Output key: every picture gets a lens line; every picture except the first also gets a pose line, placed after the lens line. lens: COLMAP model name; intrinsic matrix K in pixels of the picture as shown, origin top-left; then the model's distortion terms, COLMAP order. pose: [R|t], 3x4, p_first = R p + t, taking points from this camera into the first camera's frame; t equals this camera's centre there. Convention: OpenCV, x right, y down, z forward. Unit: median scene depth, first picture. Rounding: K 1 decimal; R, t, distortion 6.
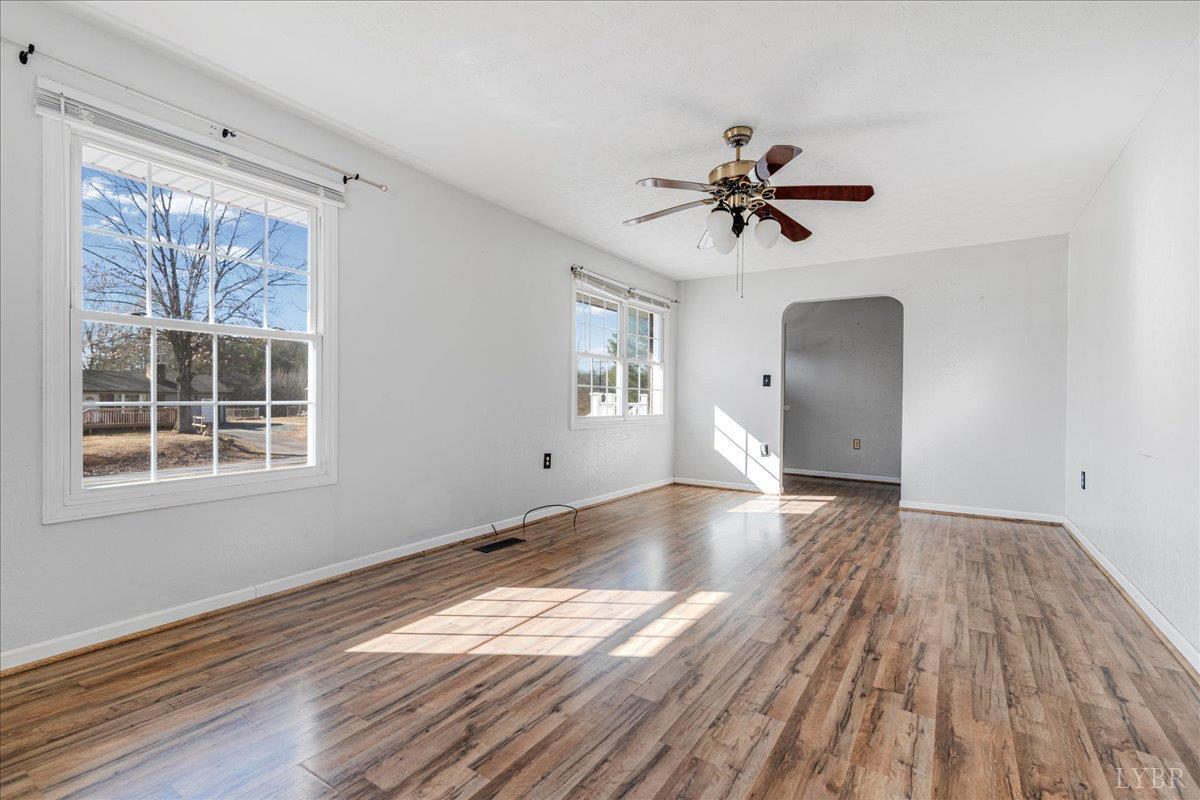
lens RADIAL K [[541.4, 0, 597.6], [0, 541.4, 402.4], [0, 0, 1]] dist [0.014345, 0.000040]
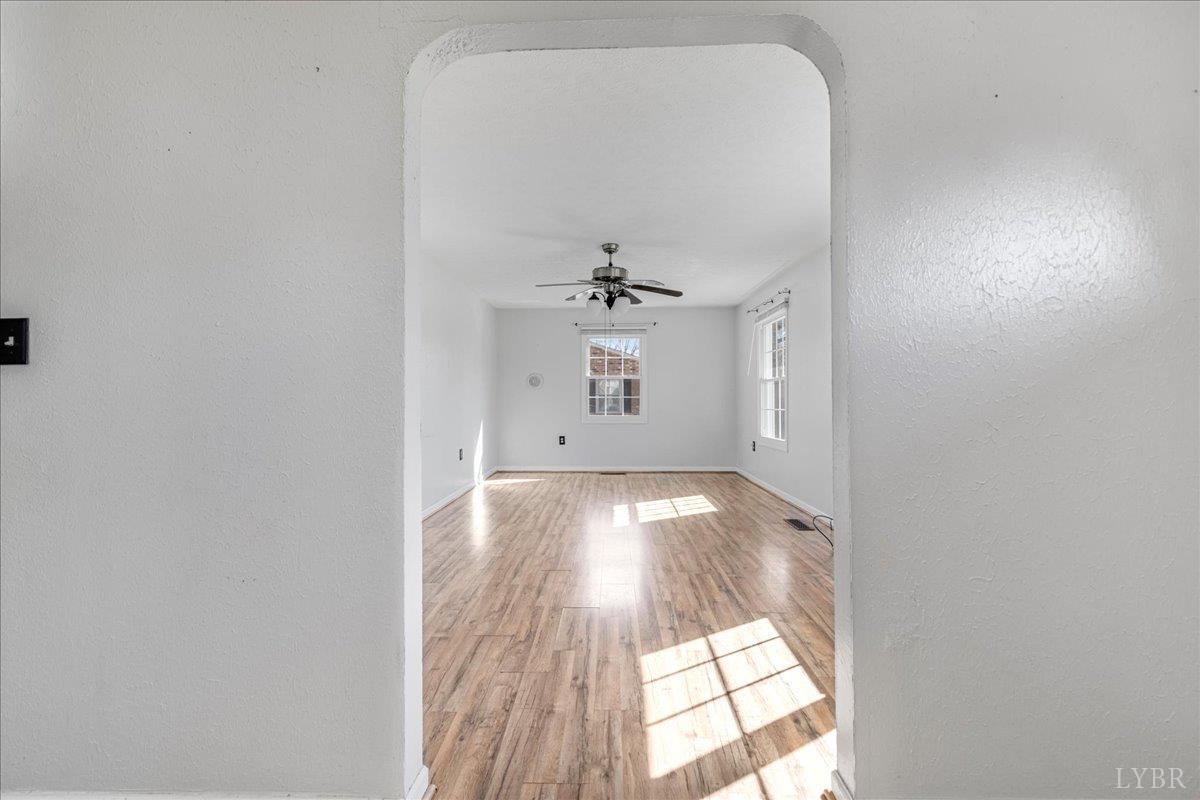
lens RADIAL K [[541.4, 0, 597.6], [0, 541.4, 402.4], [0, 0, 1]] dist [0.014345, 0.000040]
pose [[-0.845898, -0.005358, -0.533317, 0.982622], [-0.008512, 0.999958, 0.003456, -0.025550], [0.533276, 0.007463, -0.845908, 2.001538]]
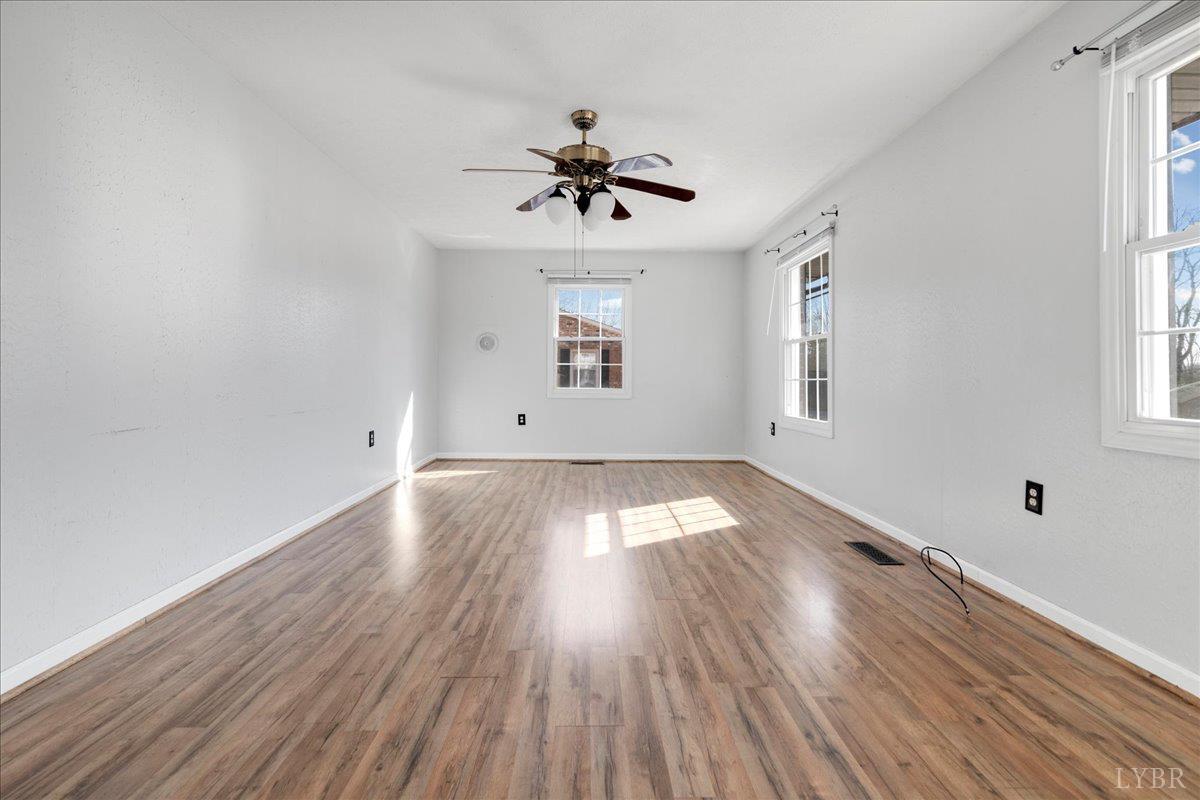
lens RADIAL K [[550.3, 0, 598.7], [0, 550.3, 374.6], [0, 0, 1]] dist [0.016537, -0.000953]
pose [[-0.820550, -0.019291, -0.571249, 0.704292], [-0.017163, 0.999811, -0.009110, 0.009748], [0.571317, 0.002329, -0.820726, 1.595449]]
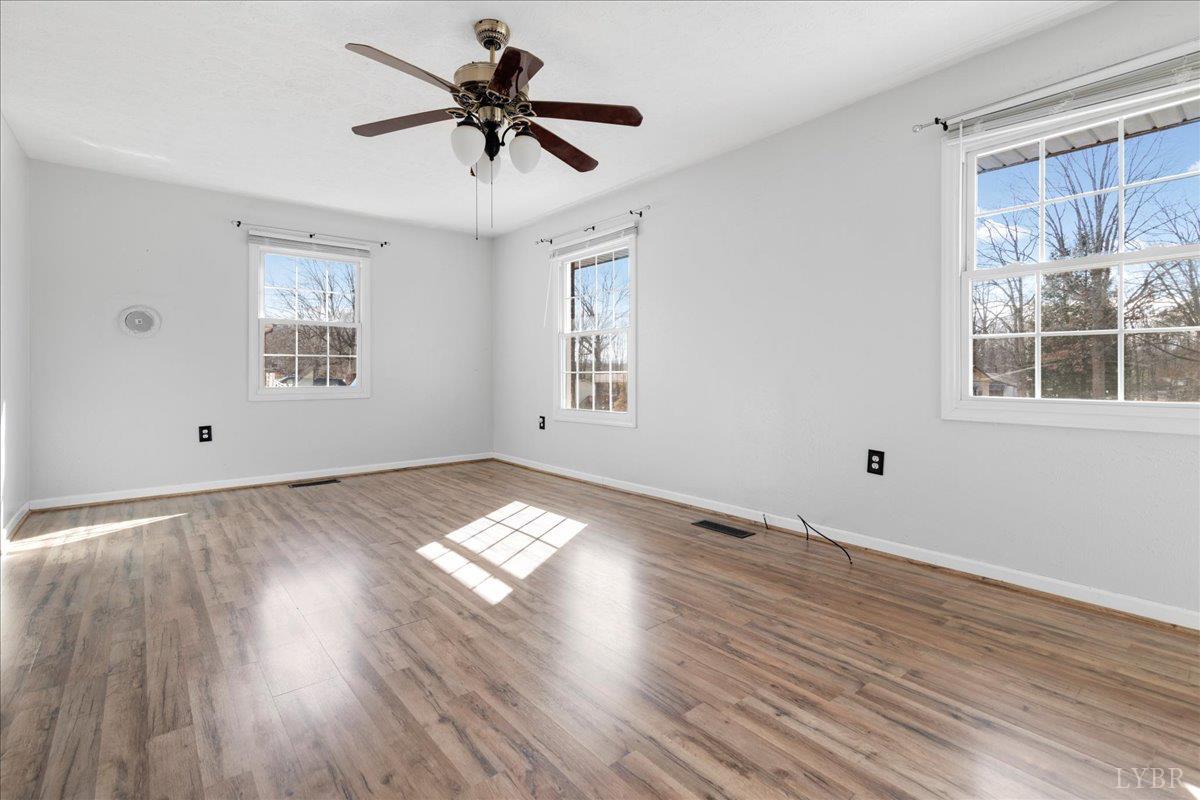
lens RADIAL K [[550.3, 0, 598.7], [0, 550.3, 374.6], [0, 0, 1]] dist [0.016537, -0.000953]
pose [[-0.289628, -0.003762, -0.957132, 0.835925], [-0.003493, 0.999990, -0.002873, 0.010443], [0.957133, 0.002511, -0.289638, 1.175687]]
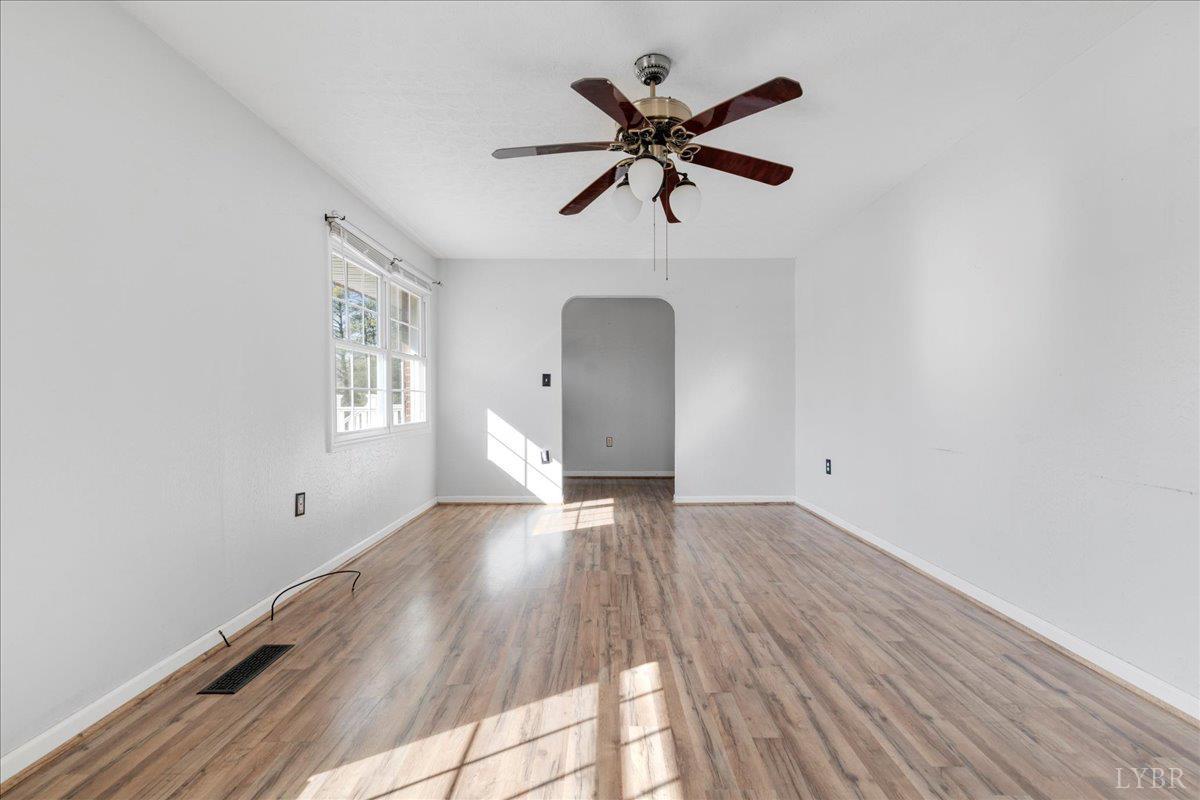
lens RADIAL K [[541.4, 0, 597.6], [0, 541.4, 402.4], [0, 0, 1]] dist [0.014345, 0.000040]
pose [[0.835612, -0.021731, 0.548890, -0.201897], [0.016037, 0.999756, 0.015167, -0.026695], [-0.549086, -0.003872, 0.835757, 0.337881]]
